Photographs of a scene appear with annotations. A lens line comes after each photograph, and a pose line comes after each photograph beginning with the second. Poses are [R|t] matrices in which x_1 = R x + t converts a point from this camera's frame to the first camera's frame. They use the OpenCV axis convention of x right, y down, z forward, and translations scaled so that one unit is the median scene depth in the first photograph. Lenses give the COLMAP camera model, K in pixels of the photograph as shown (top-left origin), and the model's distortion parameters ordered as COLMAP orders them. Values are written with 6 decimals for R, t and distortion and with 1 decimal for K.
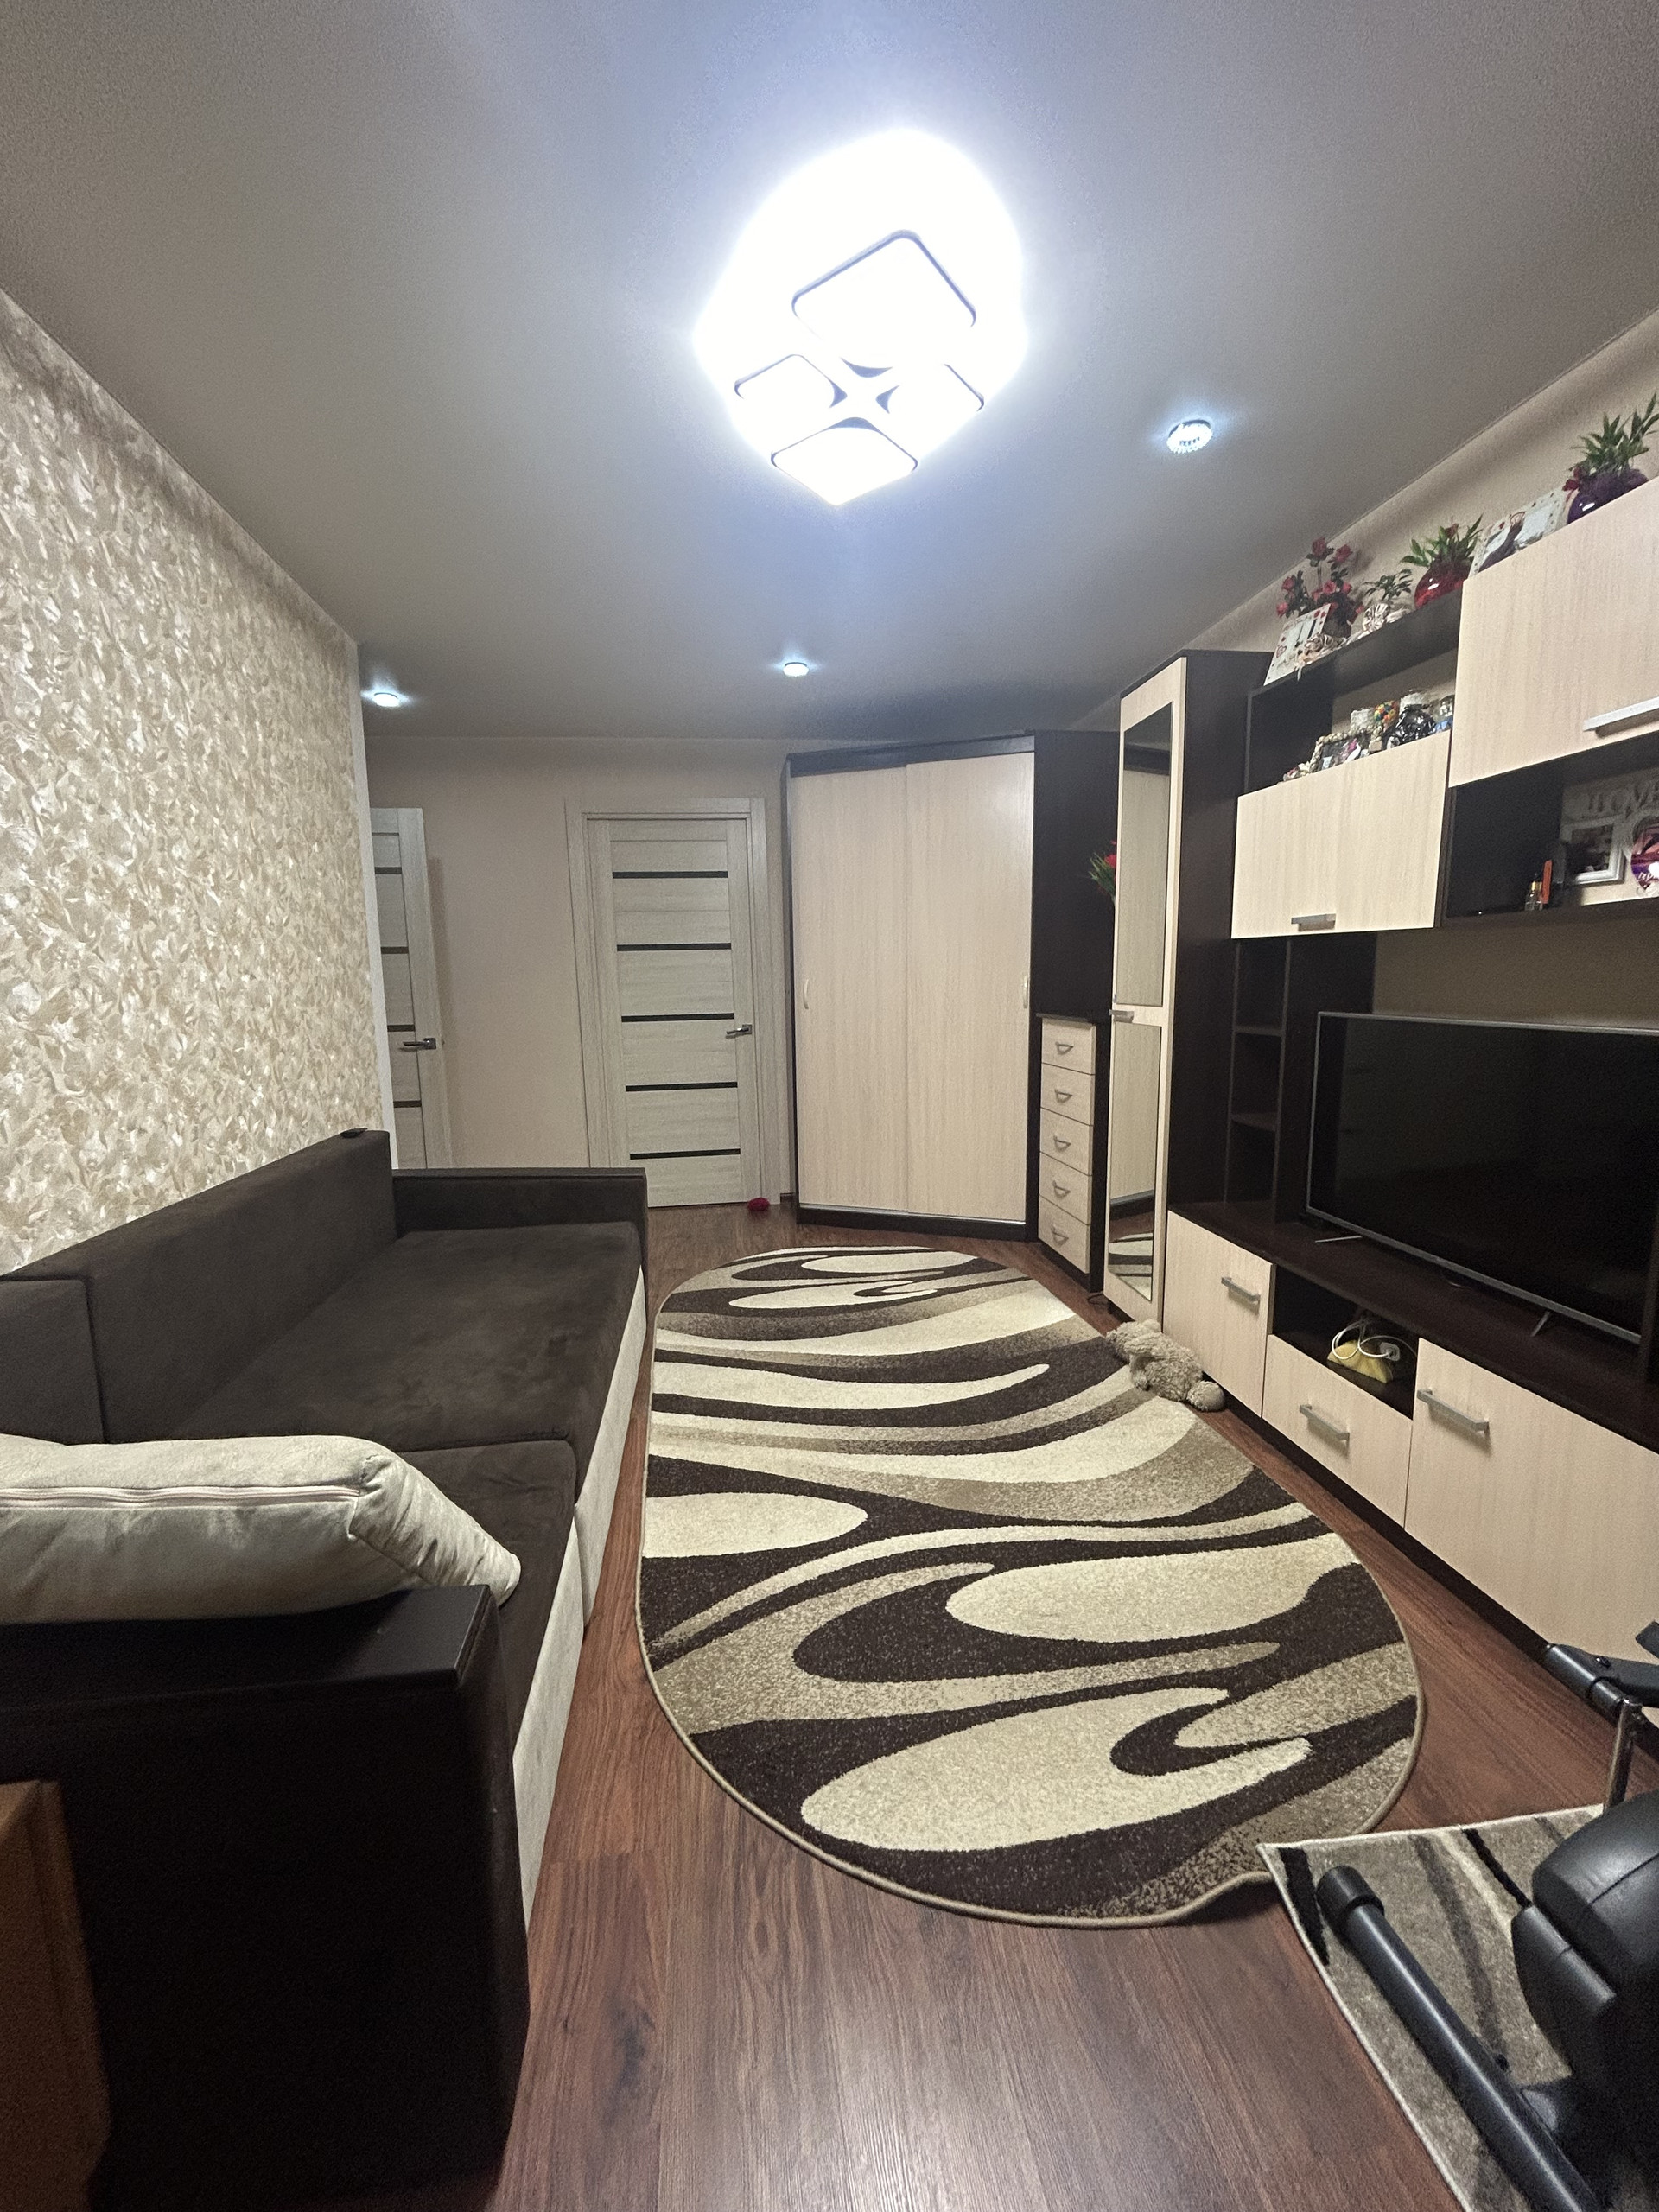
lens RADIAL K [[894.1, 0, 835.9], [0, 894.1, 1108.5], [0, 0, 1]] dist [-0.000830, 0.000493]
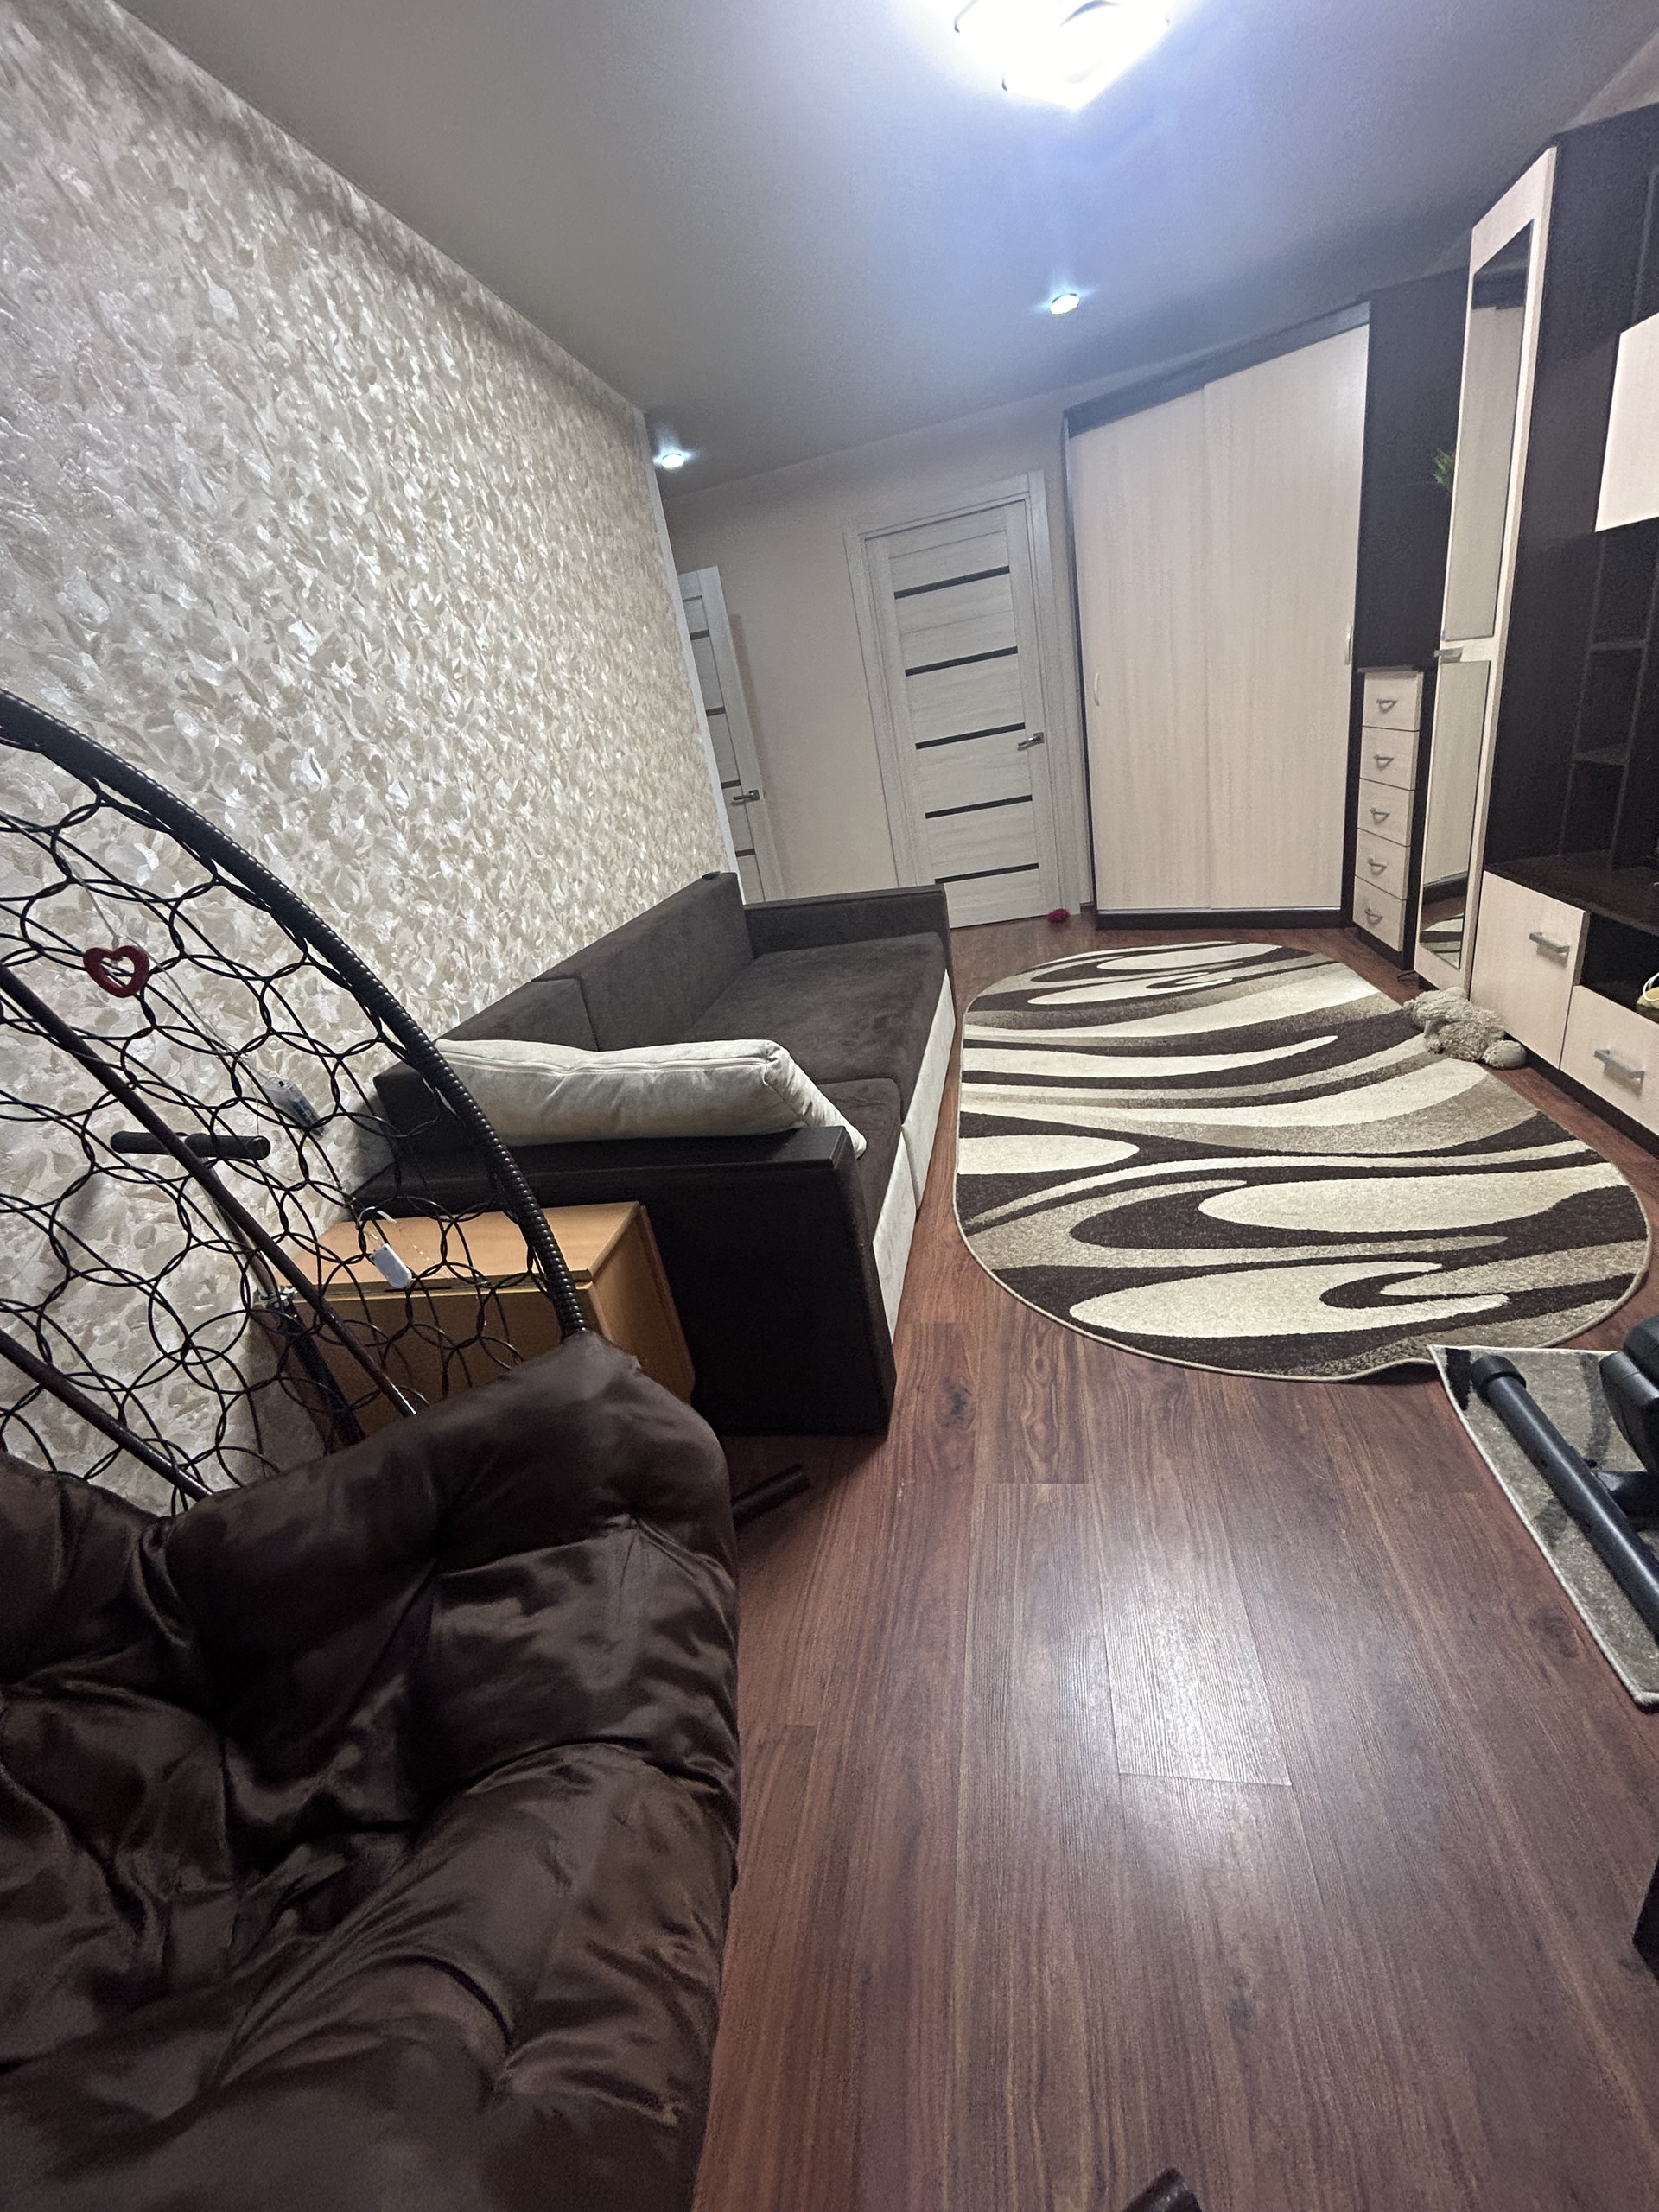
lens RADIAL K [[894.1, 0, 835.9], [0, 894.1, 1108.5], [0, 0, 1]] dist [-0.000830, 0.000493]
pose [[0.936875, -0.012240, -0.349449, 0.067657], [0.112626, 0.956690, 0.268440, 0.028206], [0.331029, -0.290852, 0.897678, -0.187688]]
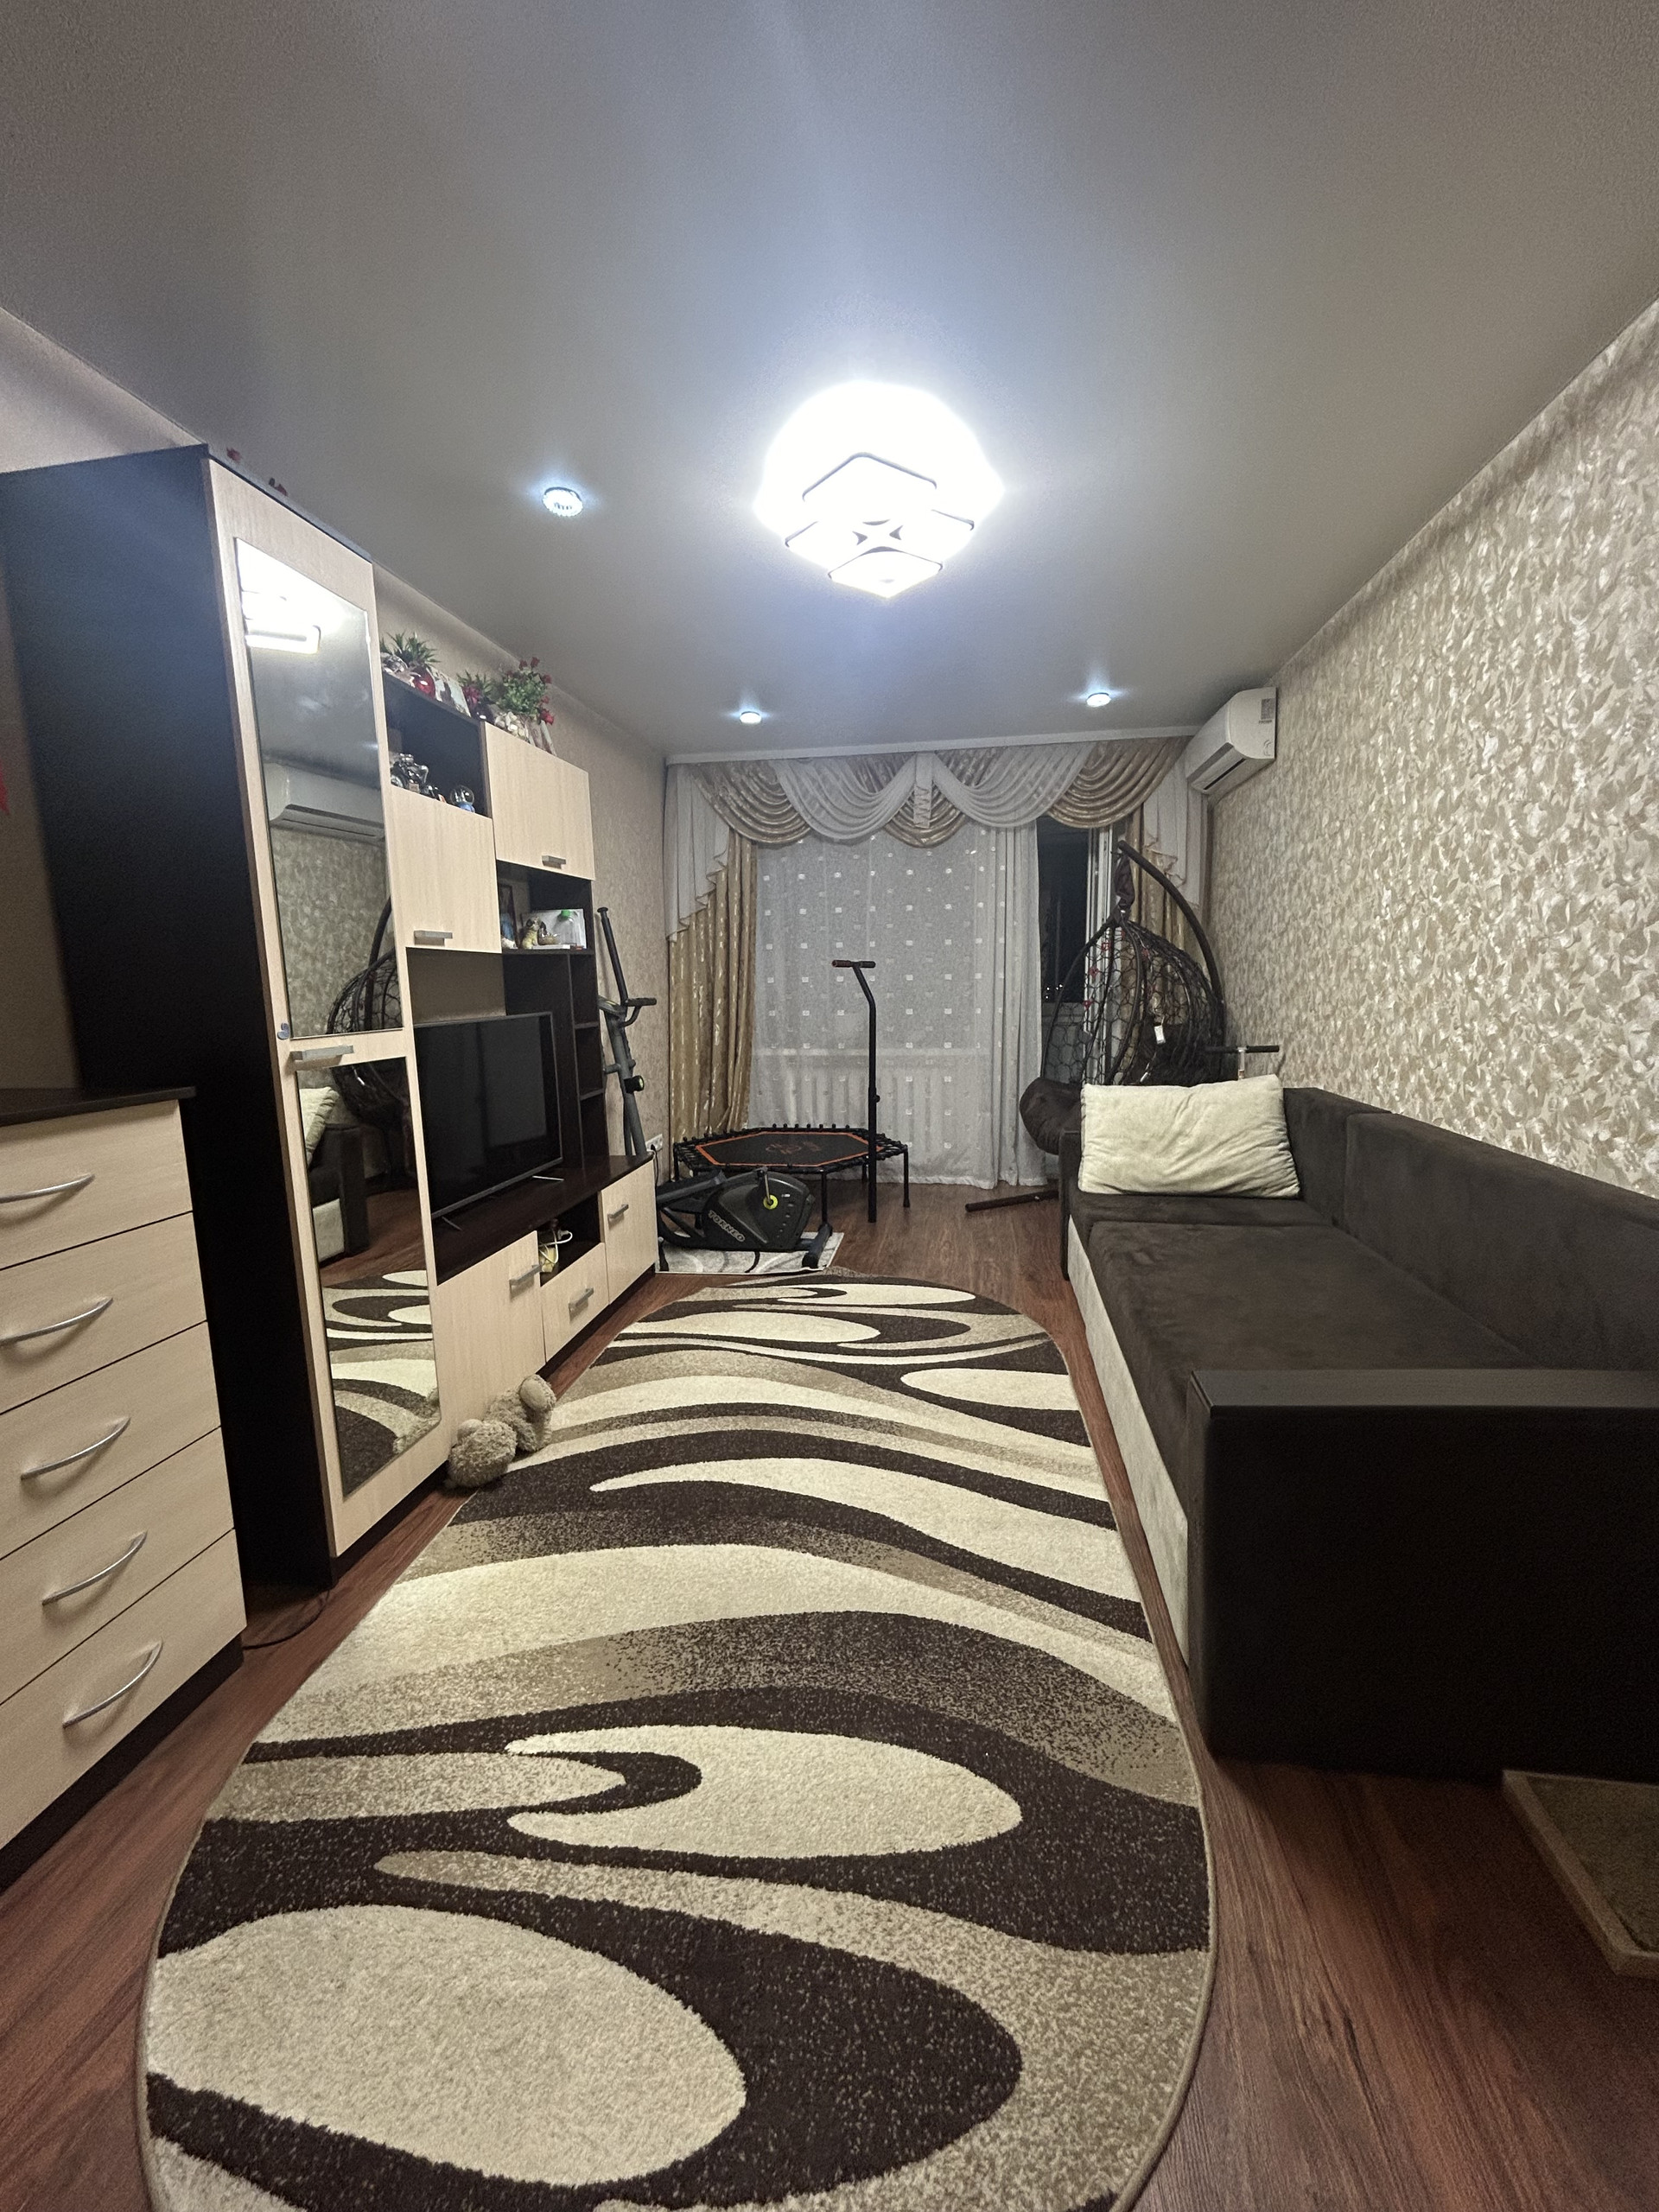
lens RADIAL K [[894.1, 0, 835.9], [0, 894.1, 1108.5], [0, 0, 1]] dist [-0.000830, 0.000493]
pose [[-0.957966, -0.003126, 0.286866, -0.229519], [0.080031, 0.957332, 0.277688, -0.277062], [-0.275494, 0.288974, -0.916841, 1.940287]]
